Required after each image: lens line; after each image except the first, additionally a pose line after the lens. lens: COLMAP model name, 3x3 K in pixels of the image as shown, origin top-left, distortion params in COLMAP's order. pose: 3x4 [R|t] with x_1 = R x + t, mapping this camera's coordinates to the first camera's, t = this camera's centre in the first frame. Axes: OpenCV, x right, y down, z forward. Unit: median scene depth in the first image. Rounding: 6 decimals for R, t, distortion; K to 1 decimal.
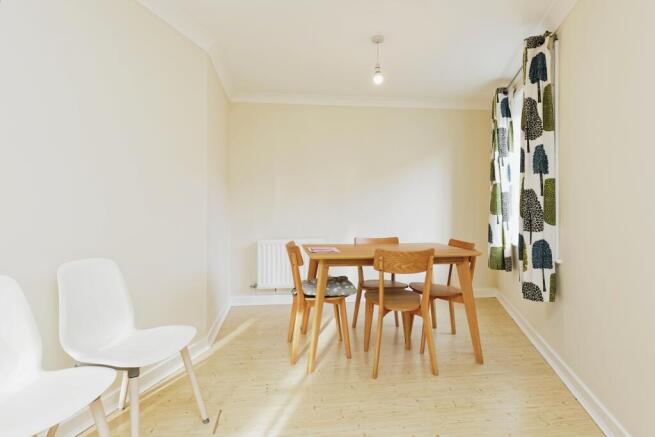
lens RADIAL K [[341.2, 0, 314.4], [0, 341.2, 205.3], [0, 0, 1]] dist [0.000226, -0.000157]
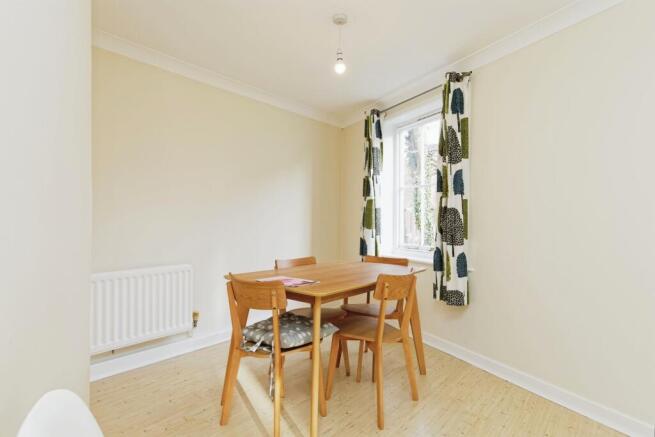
lens RADIAL K [[359.9, 0, 322.4], [0, 359.9, 222.4], [0, 0, 1]] dist [0.010717, 0.000198]
pose [[0.715309, 0.003711, 0.698798, -0.475904], [-0.017629, 0.999763, 0.012736, -0.006083], [-0.698586, -0.021429, 0.715205, 0.418061]]
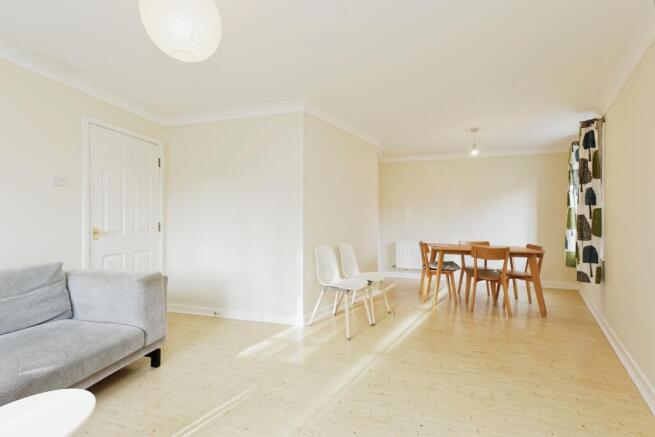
lens RADIAL K [[261.9, 0, 313.8], [0, 261.9, 214.4], [0, 0, 1]] dist [0.012207, 0.000037]
pose [[0.926068, 0.002035, -0.377352, -0.075511], [-0.004889, 0.999966, -0.006606, -0.031356], [0.377326, 0.007962, 0.926046, -0.621983]]
